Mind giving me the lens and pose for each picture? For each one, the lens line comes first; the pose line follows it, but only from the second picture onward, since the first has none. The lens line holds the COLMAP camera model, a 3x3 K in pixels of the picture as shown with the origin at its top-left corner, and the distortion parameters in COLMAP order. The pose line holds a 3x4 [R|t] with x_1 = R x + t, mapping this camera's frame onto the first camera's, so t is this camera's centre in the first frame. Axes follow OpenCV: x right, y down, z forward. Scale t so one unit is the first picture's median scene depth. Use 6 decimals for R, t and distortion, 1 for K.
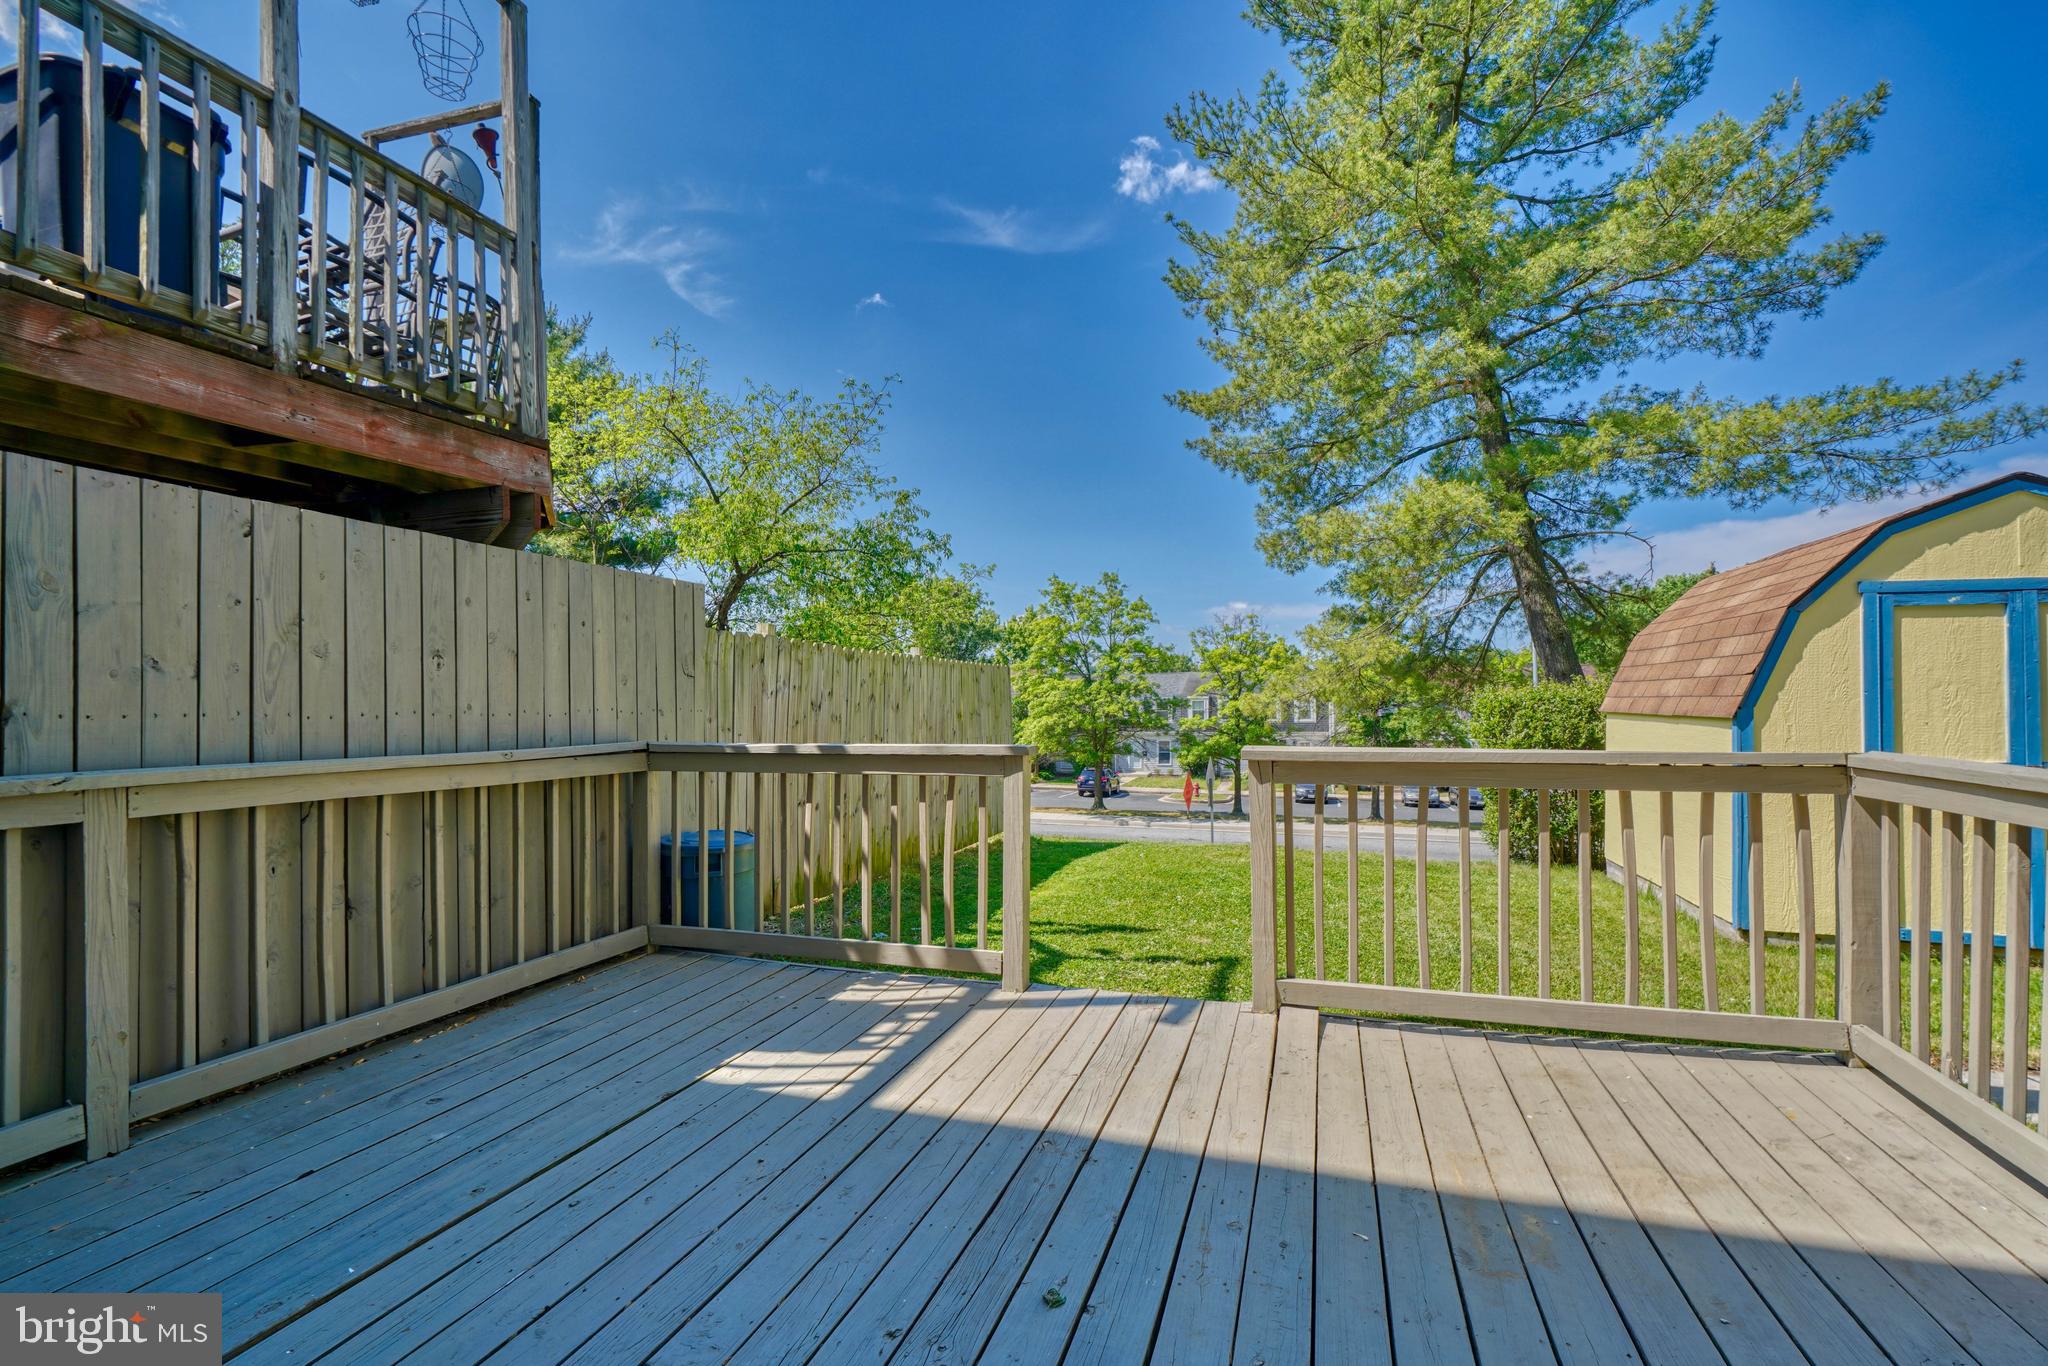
lens RADIAL K [[911.3, 0, 1015.2], [0, 911.3, 678.0], [0, 0, 1]] dist [-0.005501, 0.000957]
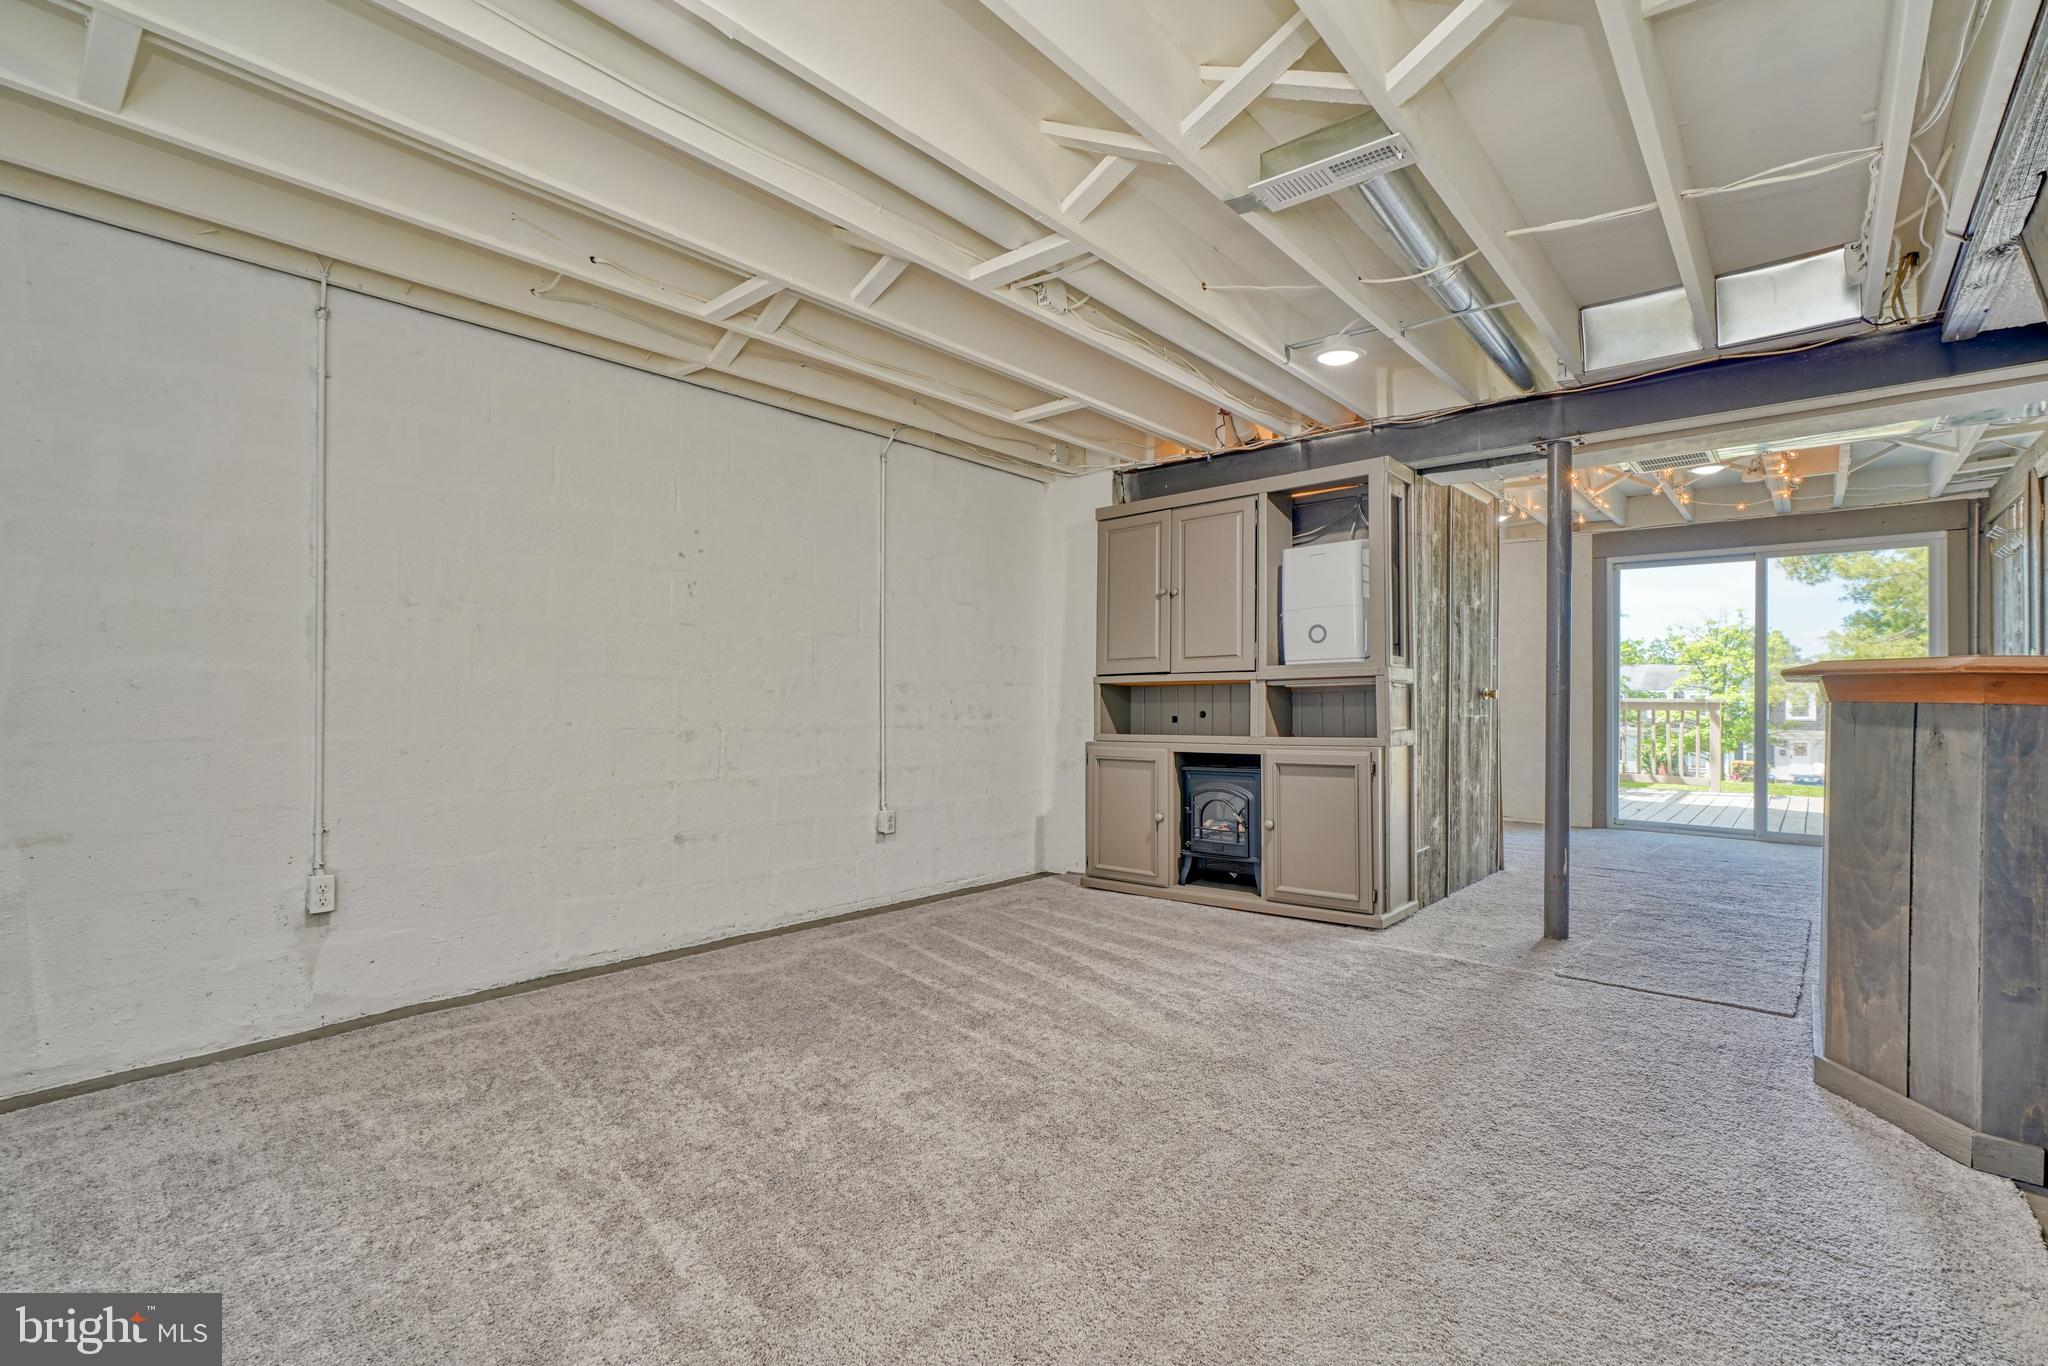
lens RADIAL K [[911.3, 0, 1015.2], [0, 911.3, 678.0], [0, 0, 1]] dist [-0.005501, 0.000957]
pose [[0.922608, -0.000876, -0.385739, -0.099361], [0.003687, 0.999972, 0.006546, -0.002198], [0.385722, -0.007462, 0.922585, -0.250381]]
